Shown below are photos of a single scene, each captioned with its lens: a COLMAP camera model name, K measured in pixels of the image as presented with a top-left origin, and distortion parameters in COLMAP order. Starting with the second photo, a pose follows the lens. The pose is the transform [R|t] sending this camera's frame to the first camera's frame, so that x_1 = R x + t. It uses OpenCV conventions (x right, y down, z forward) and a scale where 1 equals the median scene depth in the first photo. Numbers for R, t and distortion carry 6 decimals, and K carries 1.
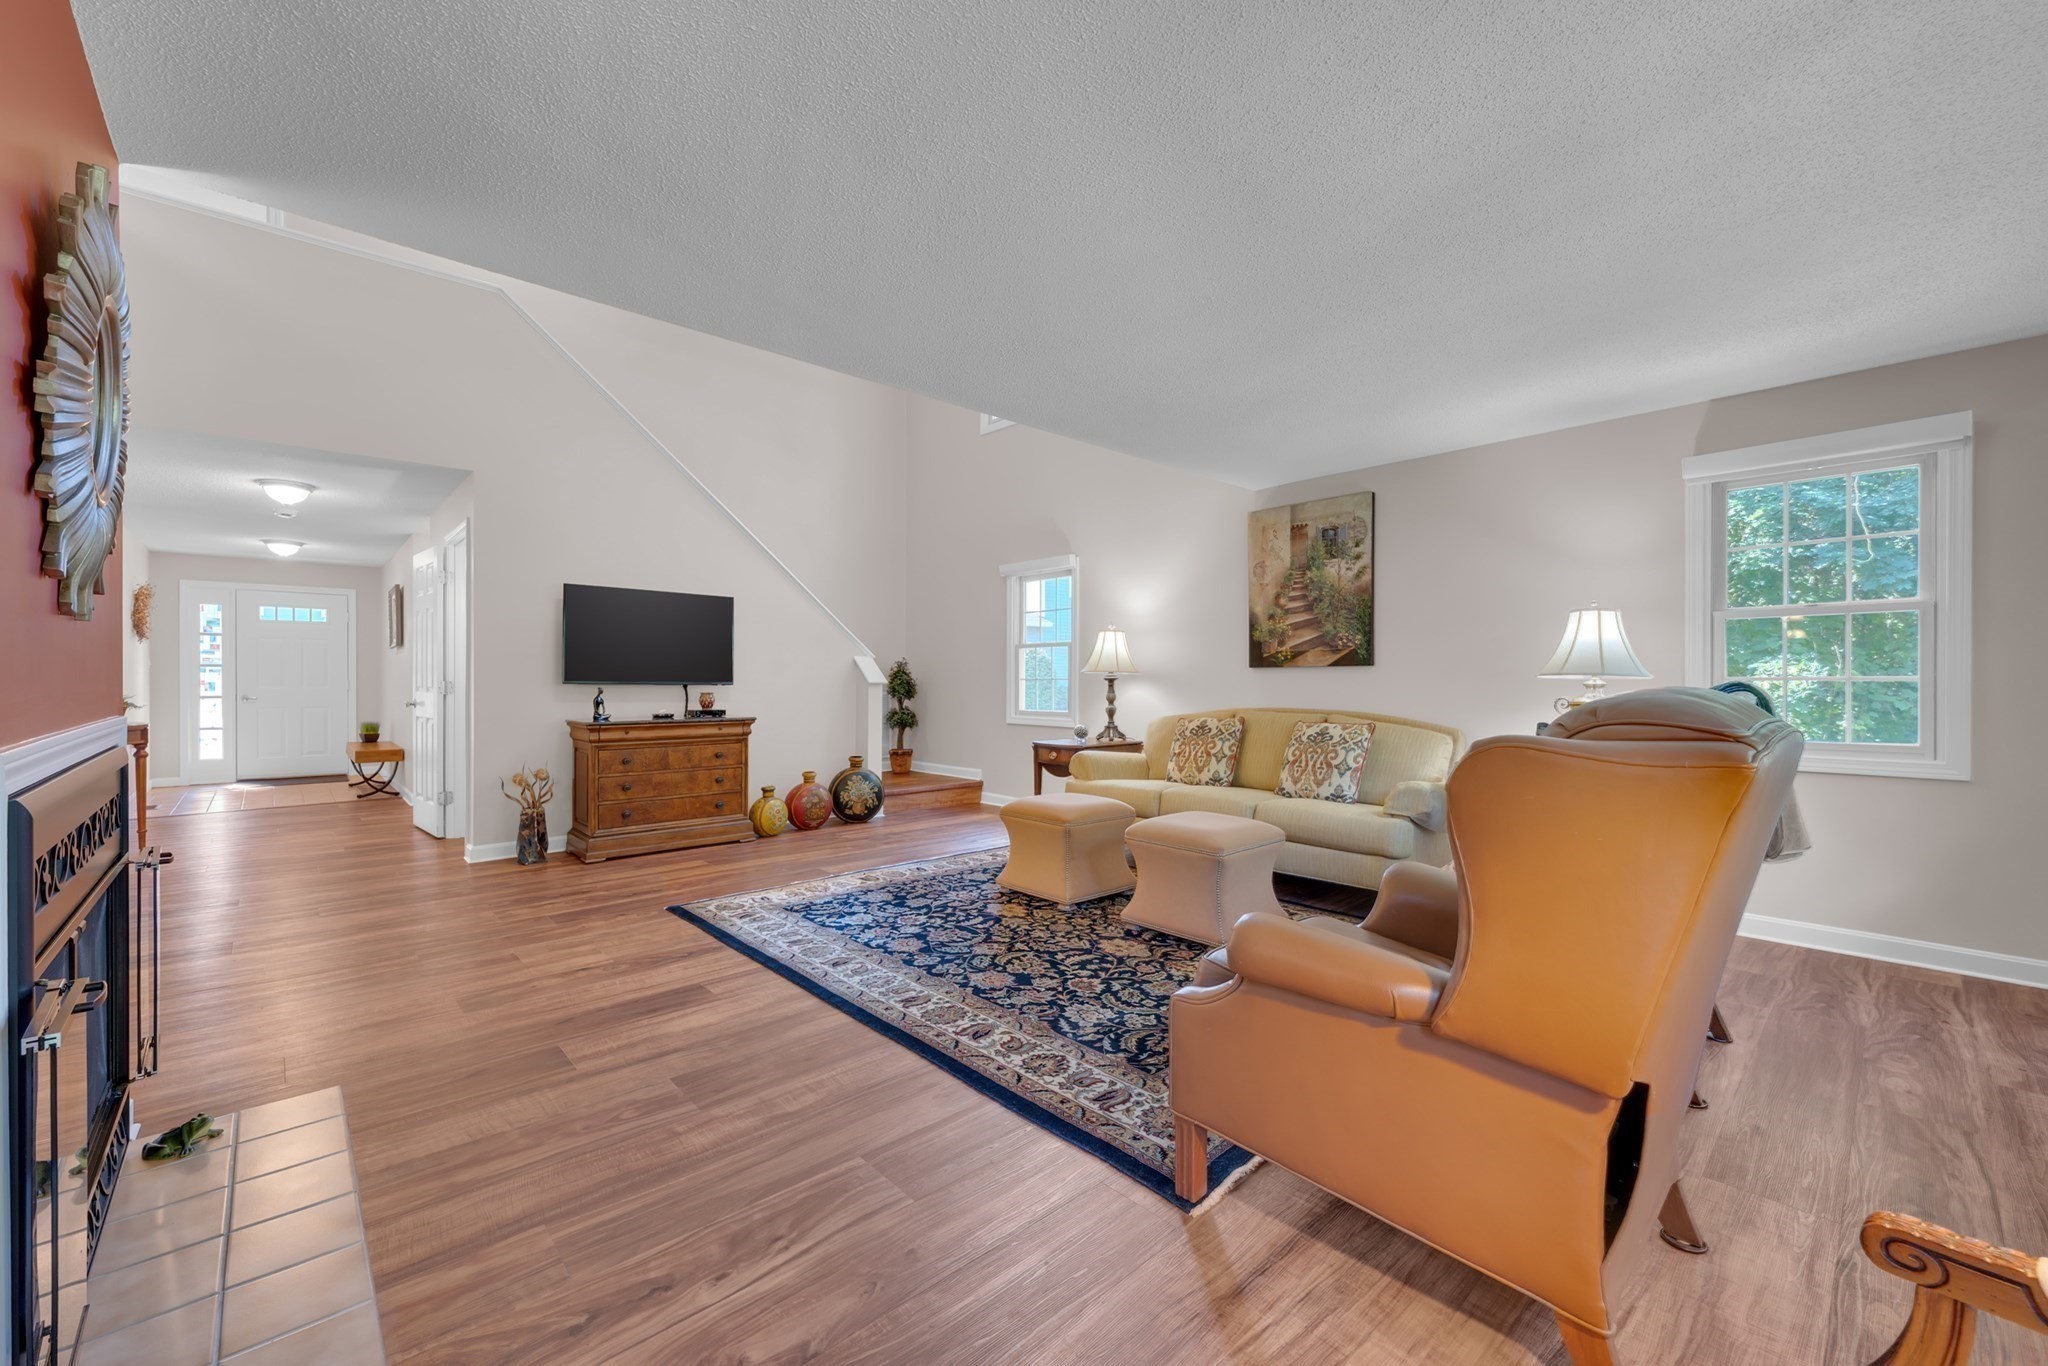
lens RADIAL K [[832.2, 0, 1008.9], [0, 832.2, 682.4], [0, 0, 1]] dist [-0.000404, -0.000085]
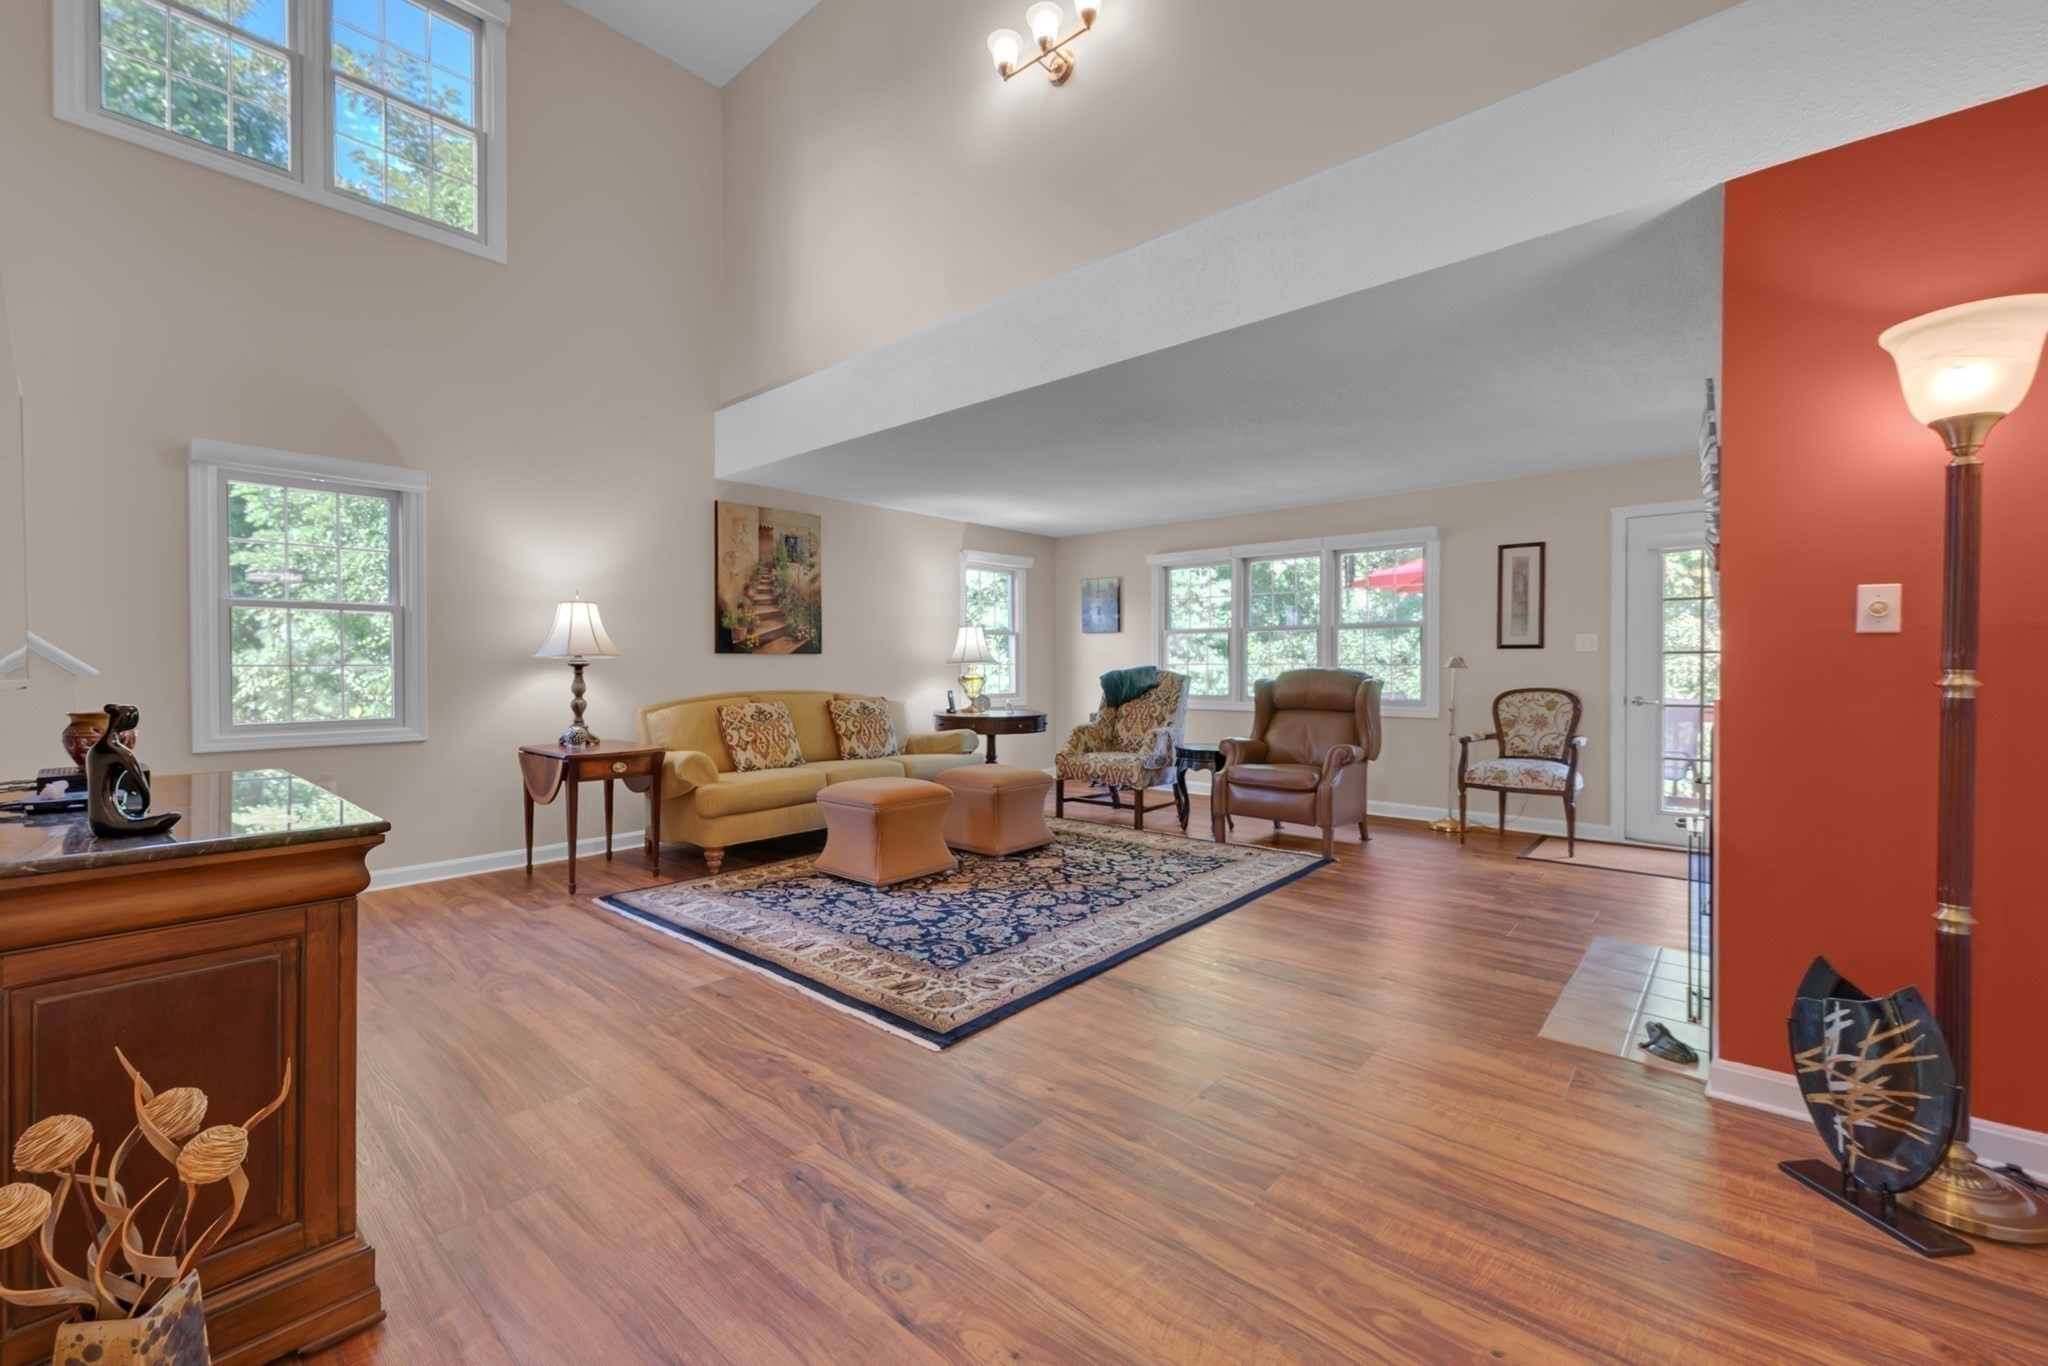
lens RADIAL K [[832.2, 0, 1008.9], [0, 832.2, 682.4], [0, 0, 1]] dist [-0.000404, -0.000085]
pose [[-0.121616, -0.024011, 0.992287, -0.857264], [0.003346, 0.999692, 0.024600, -0.006994], [-0.992572, 0.006312, -0.121498, 0.870559]]
